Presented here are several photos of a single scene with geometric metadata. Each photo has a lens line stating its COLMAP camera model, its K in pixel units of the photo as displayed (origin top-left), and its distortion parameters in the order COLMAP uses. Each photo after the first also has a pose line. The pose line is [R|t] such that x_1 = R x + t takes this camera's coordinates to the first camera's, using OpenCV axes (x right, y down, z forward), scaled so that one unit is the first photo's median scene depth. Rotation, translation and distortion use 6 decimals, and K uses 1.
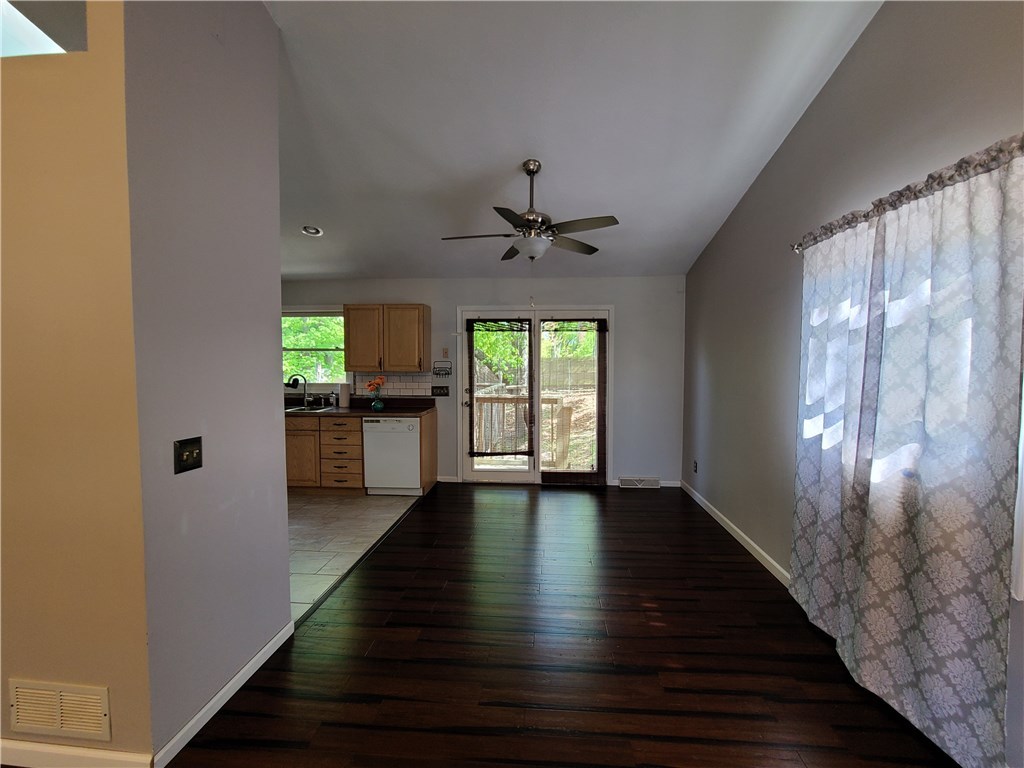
lens RADIAL K [[417.5, 0, 520.2], [0, 417.5, 381.3], [0, 0, 1]] dist [-0.001870, 0.000102]
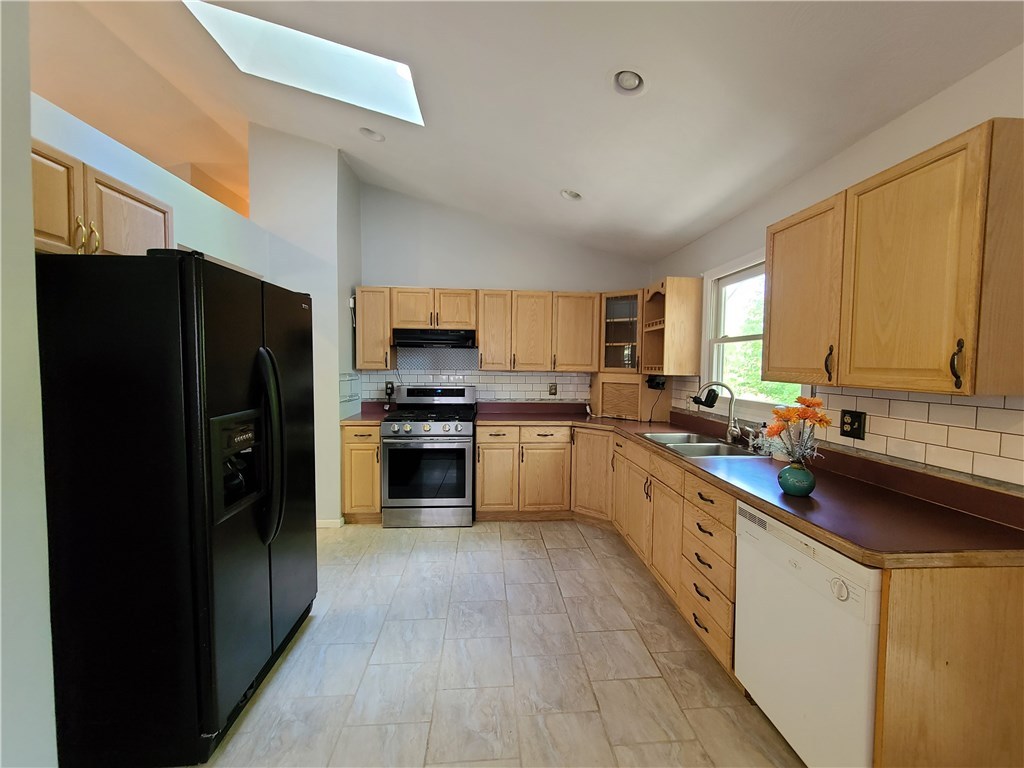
lens RADIAL K [[417.5, 0, 520.2], [0, 417.5, 381.3], [0, 0, 1]] dist [-0.001870, 0.000102]
pose [[0.133156, 0.045550, -0.990048, -0.019894], [-0.051744, 0.997900, 0.038952, -0.025683], [0.989743, 0.046042, 0.135234, 0.665906]]
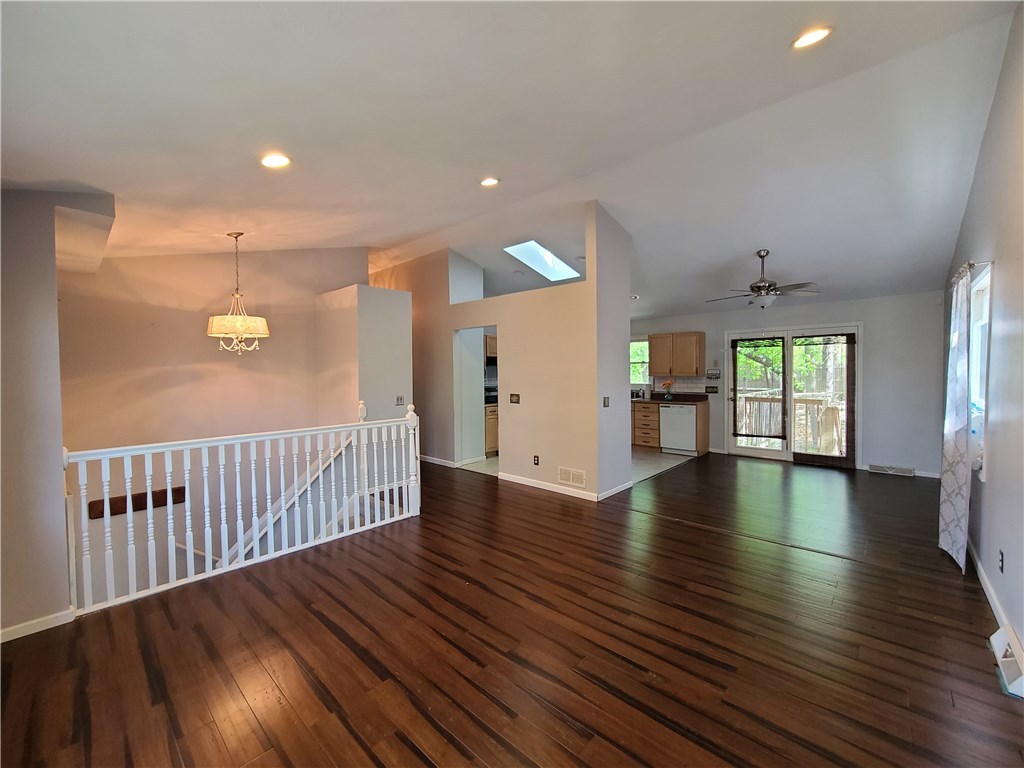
lens RADIAL K [[417.5, 0, 520.2], [0, 417.5, 381.3], [0, 0, 1]] dist [-0.001870, 0.000102]
pose [[0.785365, 0.004109, -0.619020, 0.190517], [-0.015801, 0.999785, -0.013411, 0.024842], [0.618832, 0.020314, 0.785261, -0.575541]]
